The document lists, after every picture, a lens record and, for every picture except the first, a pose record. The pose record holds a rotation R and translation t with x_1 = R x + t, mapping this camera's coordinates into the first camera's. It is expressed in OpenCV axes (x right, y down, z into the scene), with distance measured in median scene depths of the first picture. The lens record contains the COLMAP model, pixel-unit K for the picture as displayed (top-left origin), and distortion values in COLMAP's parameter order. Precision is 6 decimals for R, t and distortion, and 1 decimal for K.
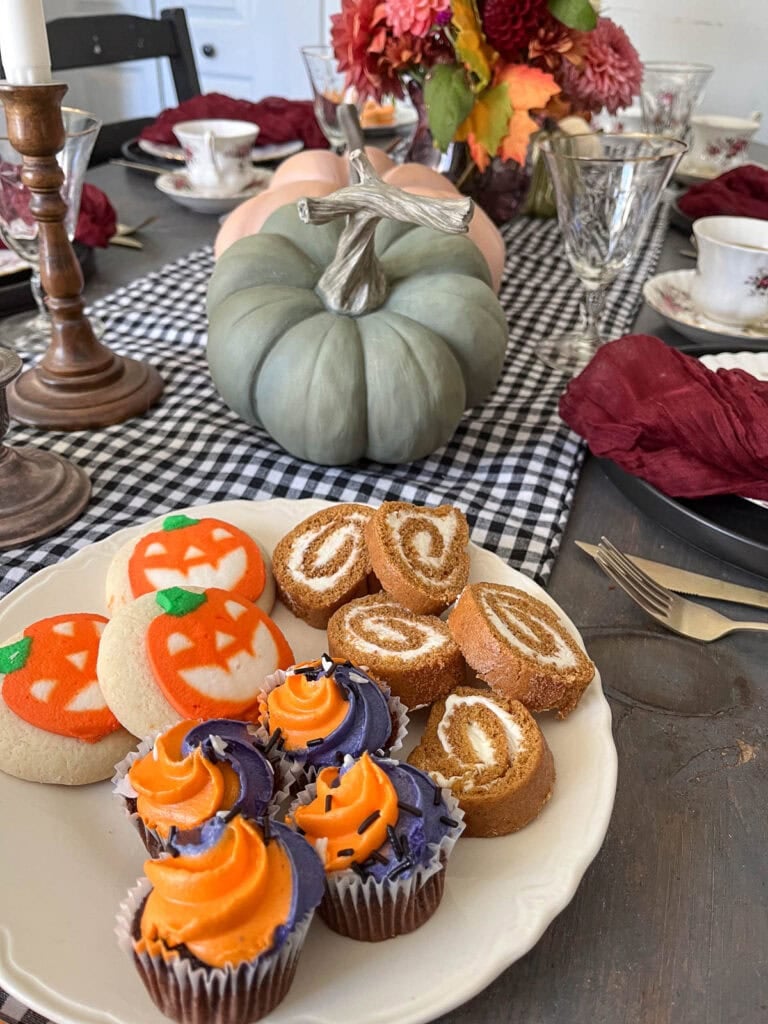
lens RADIAL K [[858.9, 0, 384.0], [0, 858.9, 512.0], [0, 0, 1]] dist [0.003157, -0.050928]
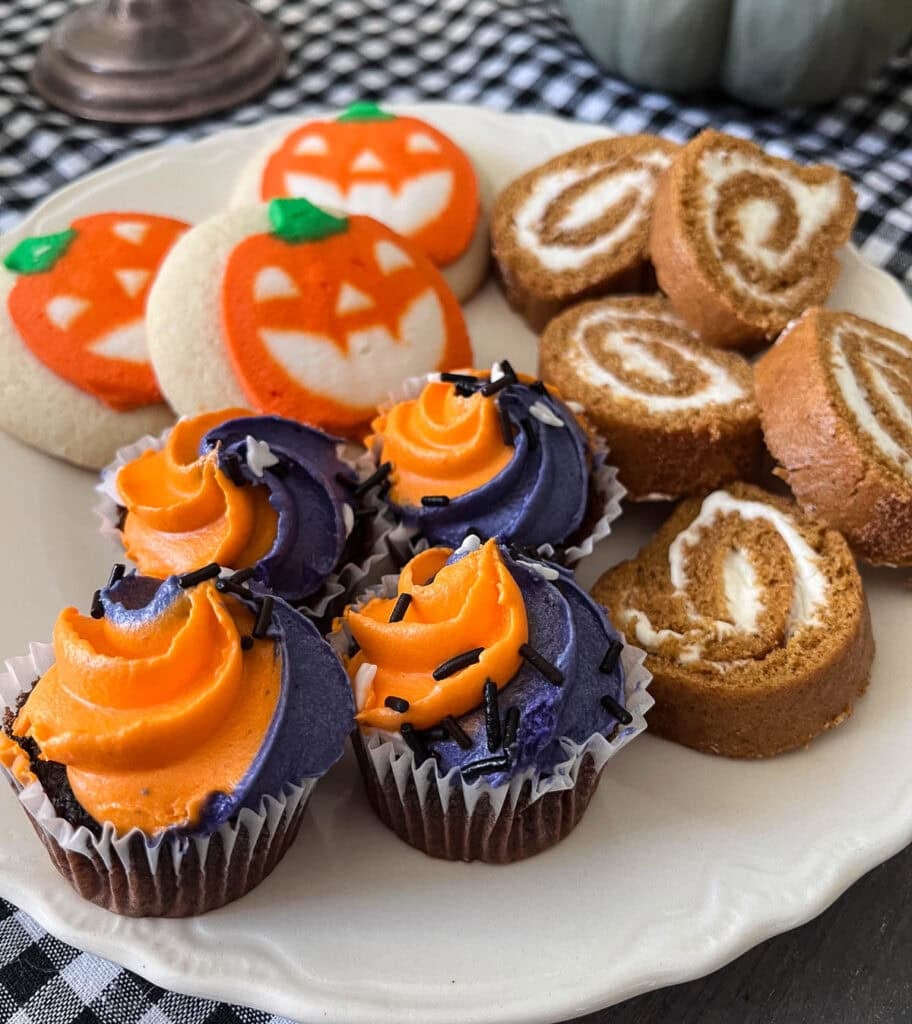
lens RADIAL K [[950.3, 0, 456.1], [0, 950.3, 527.9], [0, 0, 1]] dist [0.008716, 0.003499]
pose [[0.927293, 0.270452, -0.258811, 0.091244], [-0.193571, 0.938210, 0.286866, 0.098543], [0.320403, -0.215911, 0.922347, 0.405456]]
